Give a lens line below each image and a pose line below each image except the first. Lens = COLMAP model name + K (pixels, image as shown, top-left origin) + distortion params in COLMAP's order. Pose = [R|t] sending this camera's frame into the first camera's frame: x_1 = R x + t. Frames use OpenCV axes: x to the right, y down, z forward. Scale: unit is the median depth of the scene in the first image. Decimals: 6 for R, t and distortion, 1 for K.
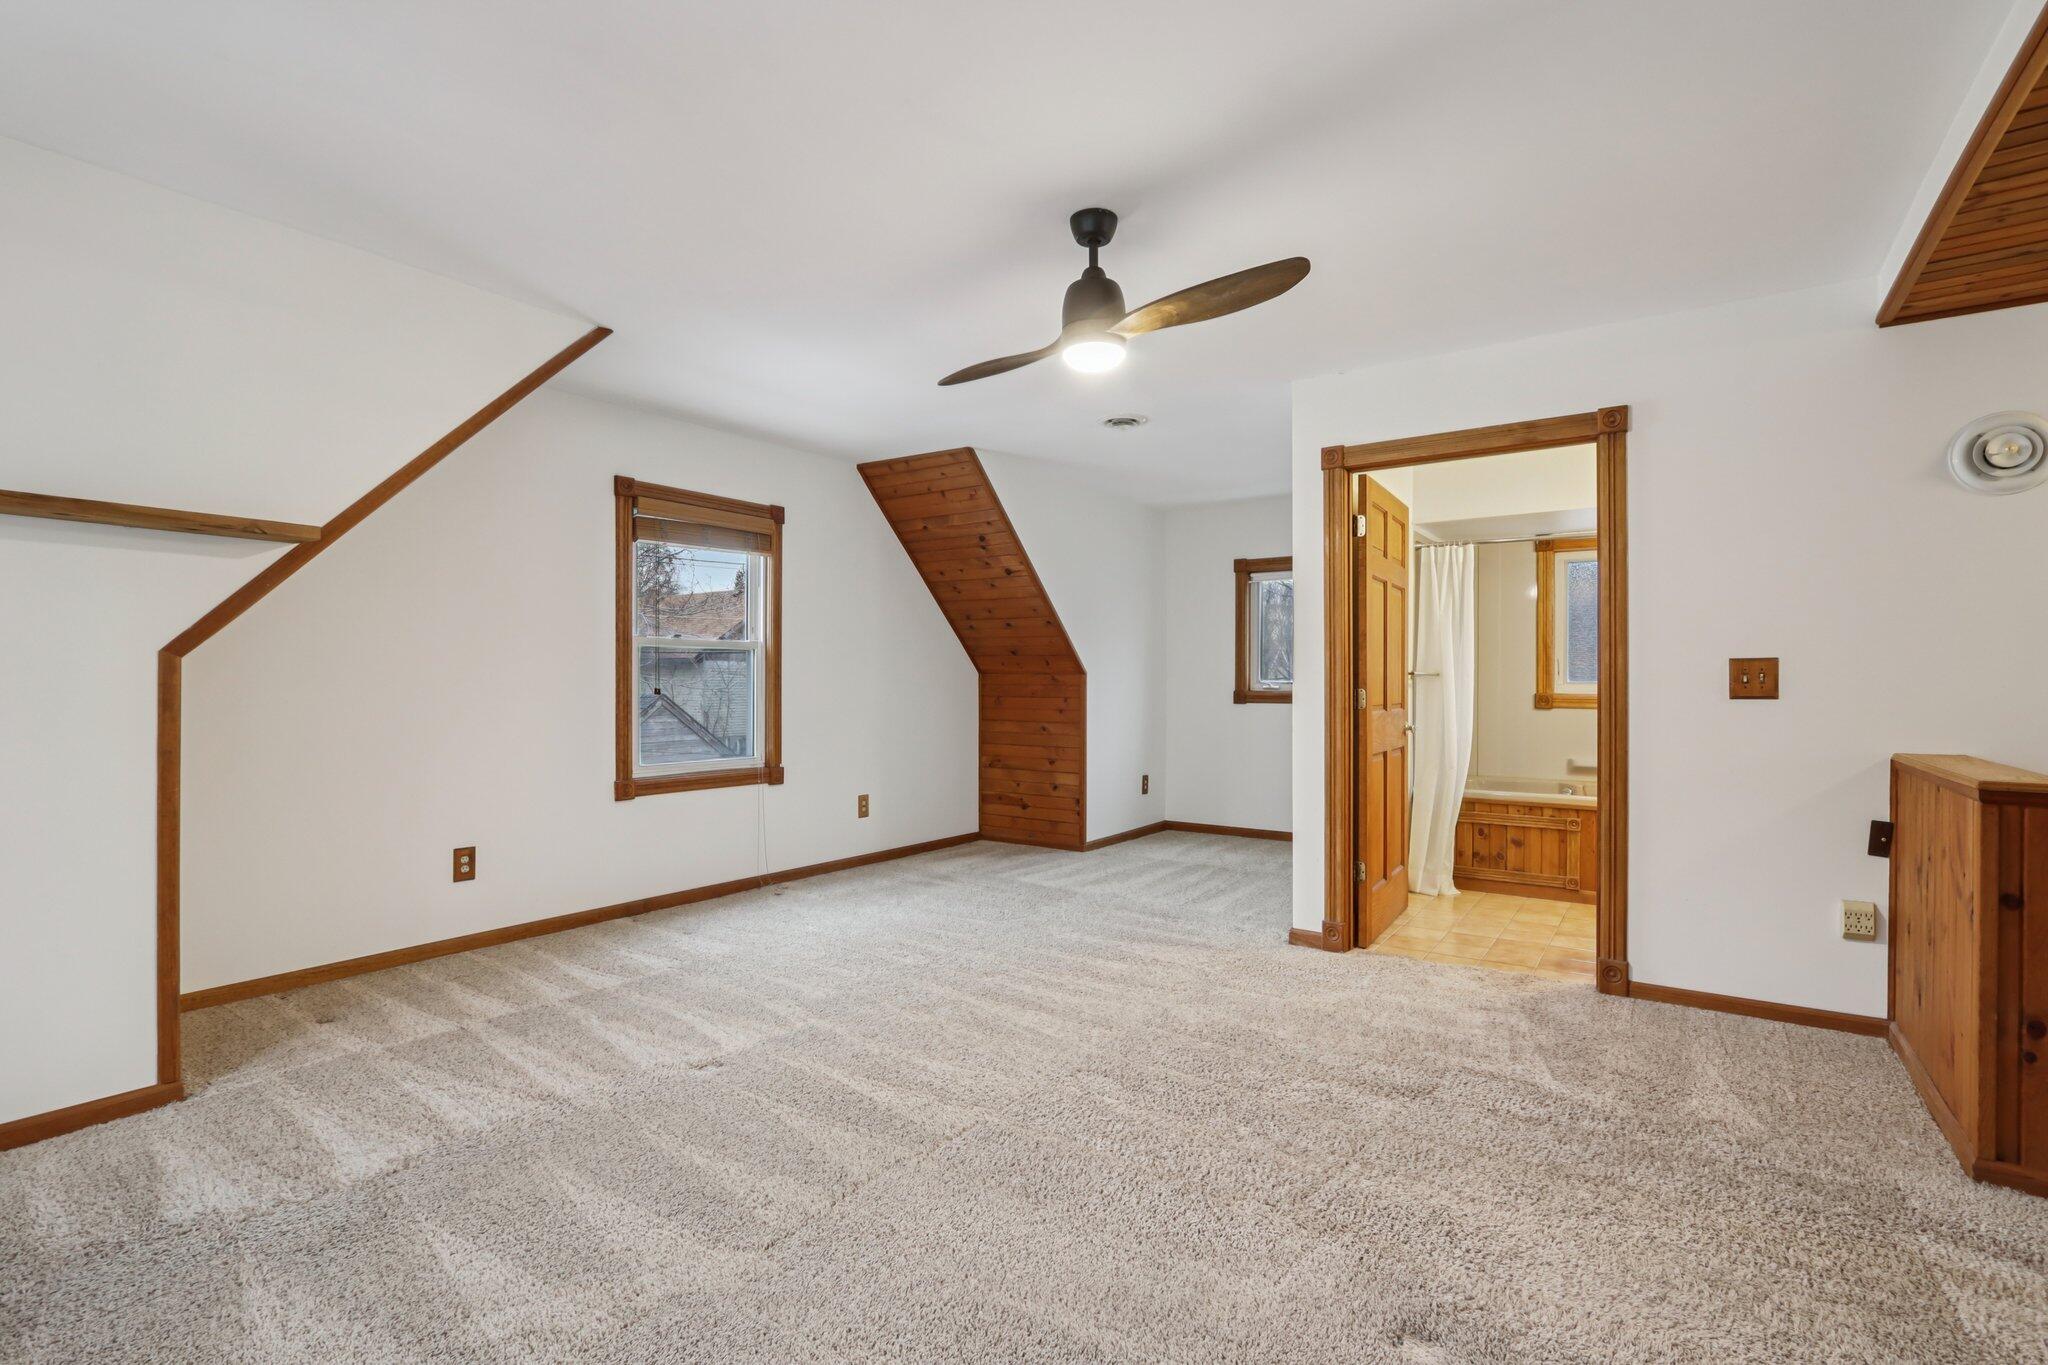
lens RADIAL K [[954.4, 0, 1024.9], [0, 954.4, 686.4], [0, 0, 1]] dist [-0.021824, 0.004423]
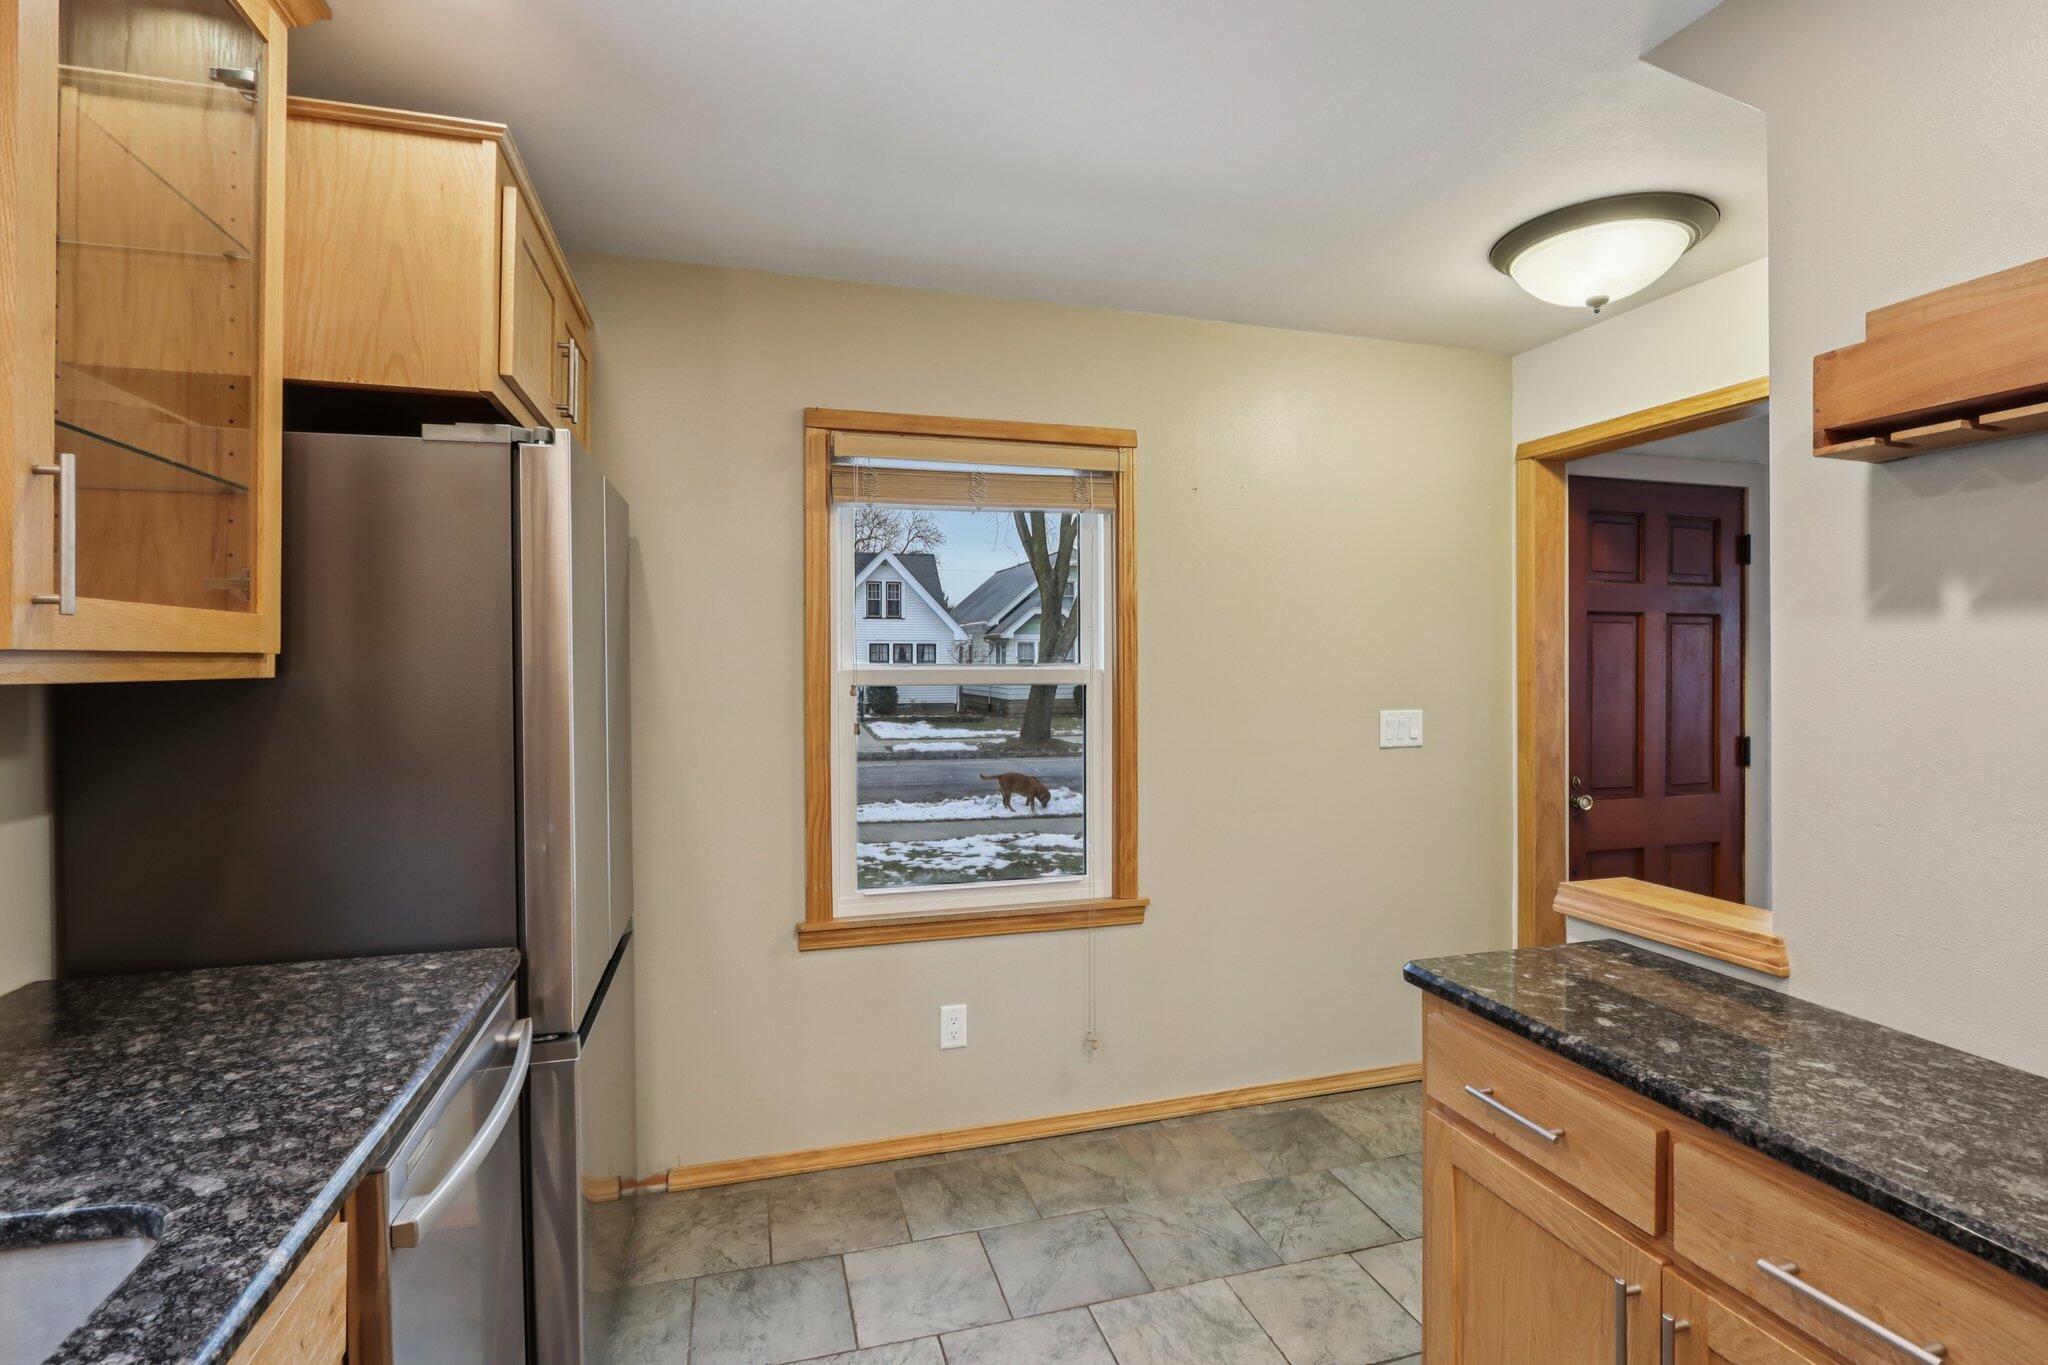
lens RADIAL K [[954.4, 0, 1028.8], [0, 954.4, 663.6], [0, 0, 1]] dist [-0.021824, 0.004423]
pose [[0.785719, -0.001311, -0.618582, 0.045372], [-0.000482, 0.999996, -0.002731, -0.073231], [0.618584, 0.002444, 0.785715, 0.777268]]
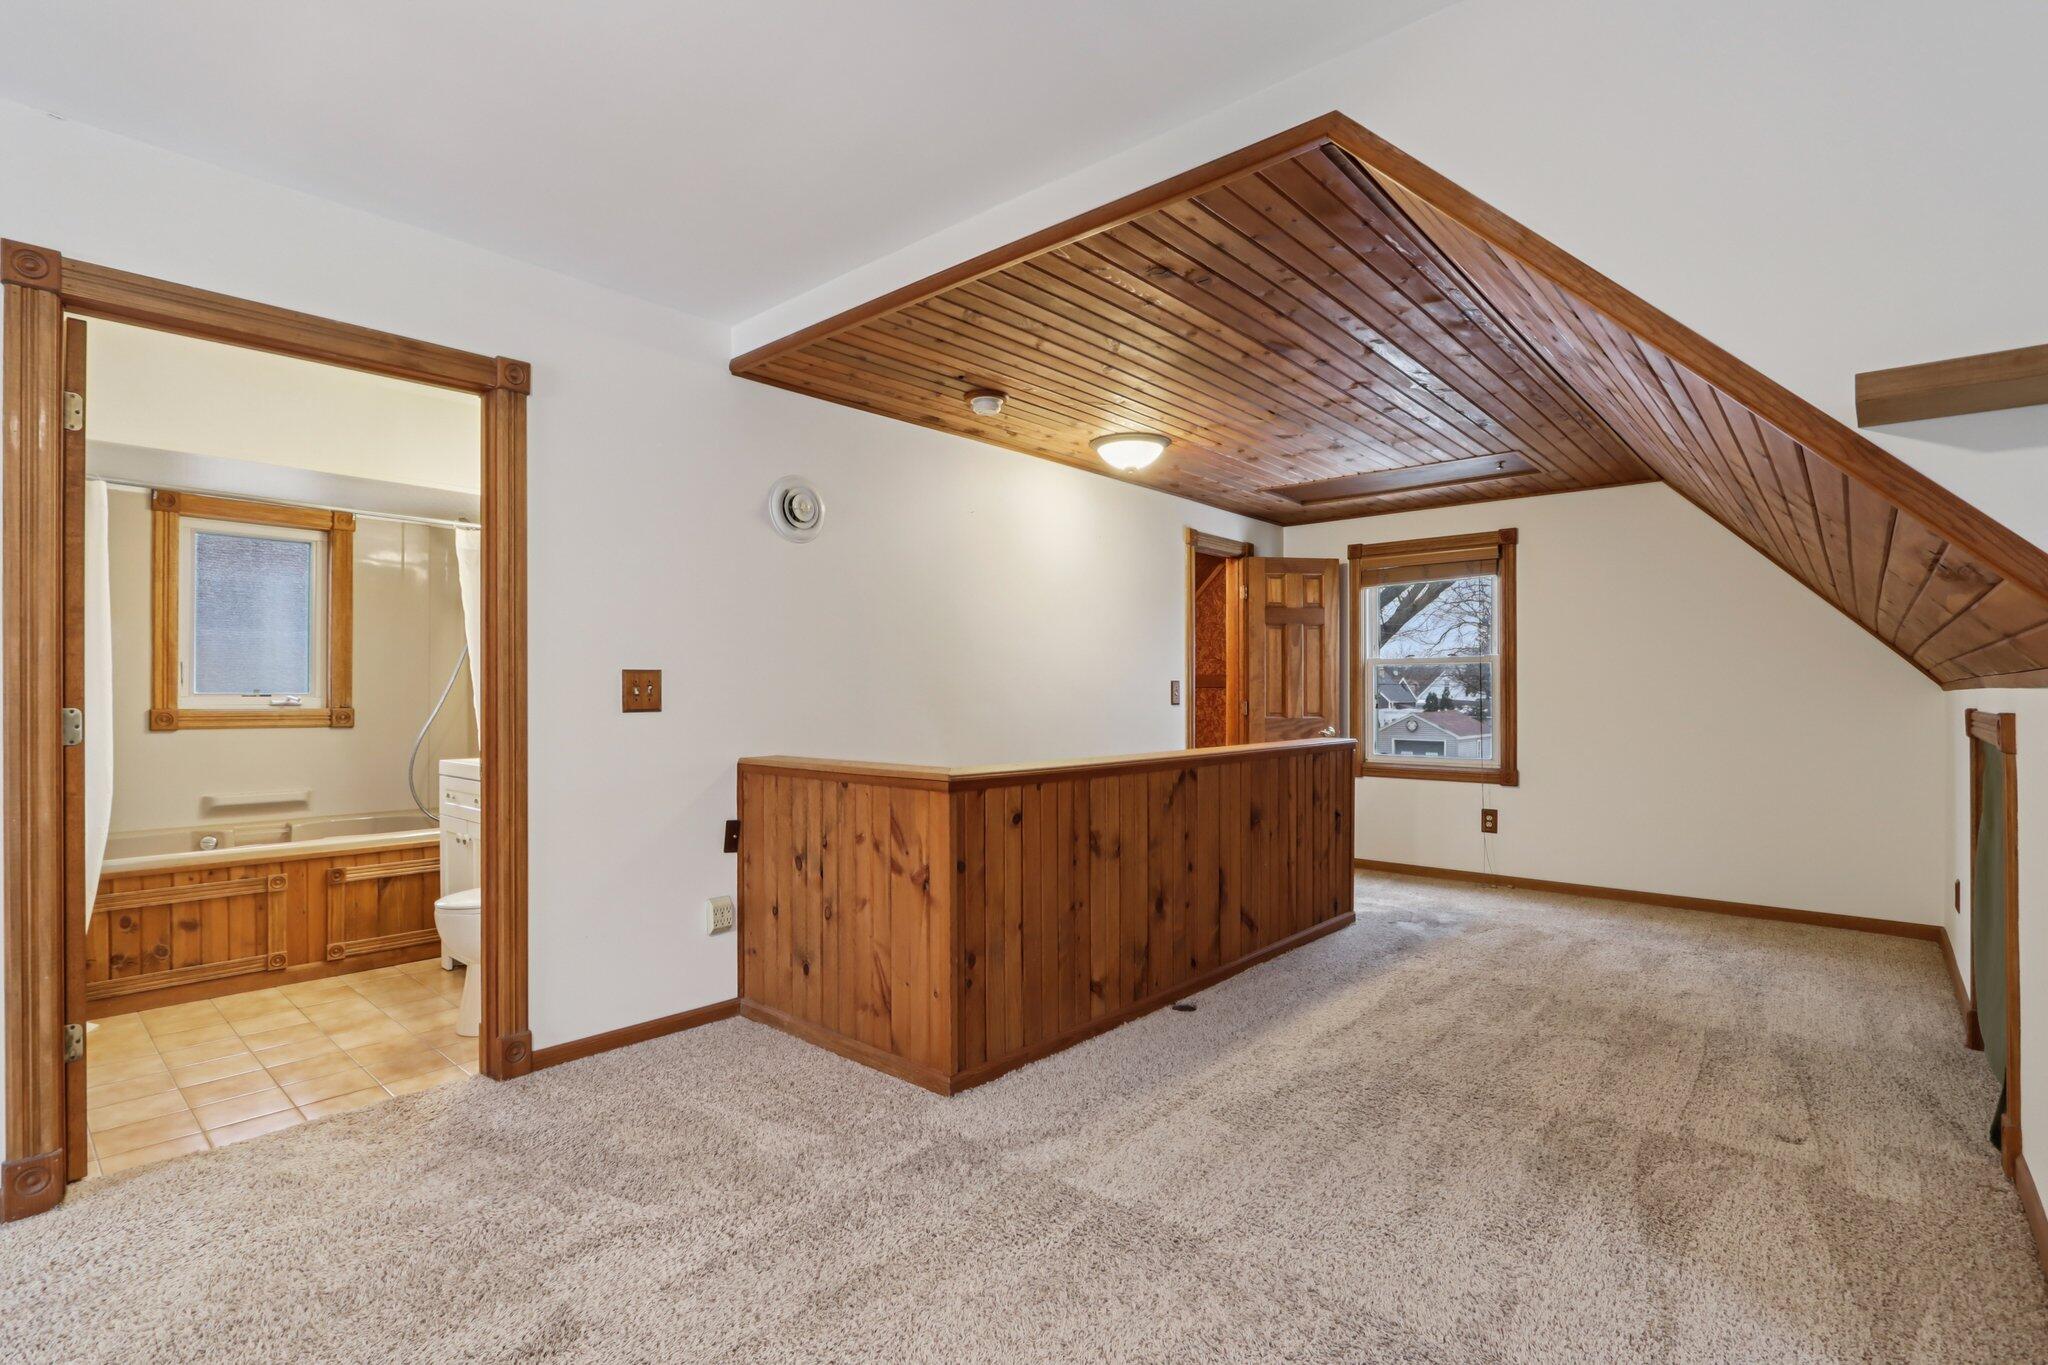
lens RADIAL K [[954.4, 0, 1016.1], [0, 954.4, 684.9], [0, 0, 1]] dist [-0.021824, 0.004423]
pose [[0.115612, 0.006563, 0.993273, -0.134104], [0.004836, 0.999963, -0.007170, -0.004890], [-0.993283, 0.005633, 0.115576, 0.441446]]
